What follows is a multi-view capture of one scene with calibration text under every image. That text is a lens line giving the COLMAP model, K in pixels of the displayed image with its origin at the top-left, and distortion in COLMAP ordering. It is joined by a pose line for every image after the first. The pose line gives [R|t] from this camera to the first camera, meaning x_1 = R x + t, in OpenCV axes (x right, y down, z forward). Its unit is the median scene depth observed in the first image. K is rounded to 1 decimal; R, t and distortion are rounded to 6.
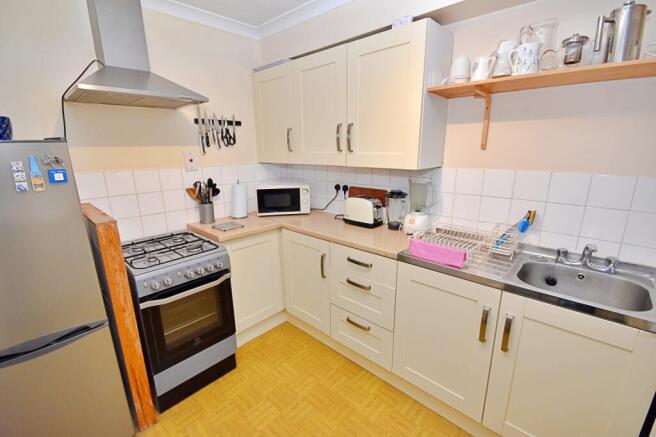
lens RADIAL K [[288.7, 0, 327.0], [0, 288.7, 221.5], [0, 0, 1]] dist [0.007326, -0.009563]
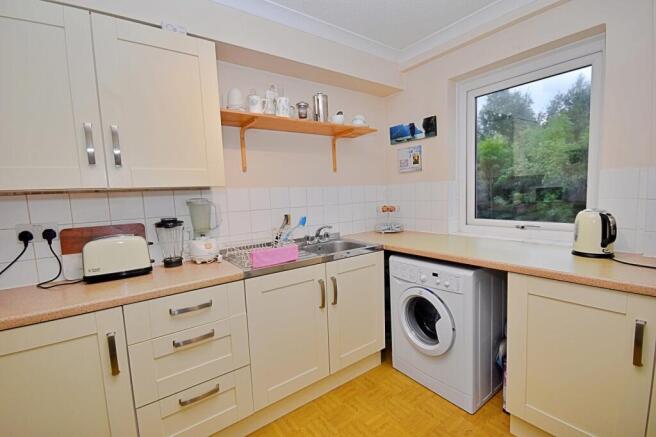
lens RADIAL K [[288.7, 0, 327.0], [0, 288.7, 221.5], [0, 0, 1]] dist [0.007326, -0.009563]
pose [[0.197016, -0.099367, 0.975352, -0.550172], [0.282100, 0.958523, 0.040670, -0.006701], [-0.938938, 0.267134, 0.216875, 0.466850]]
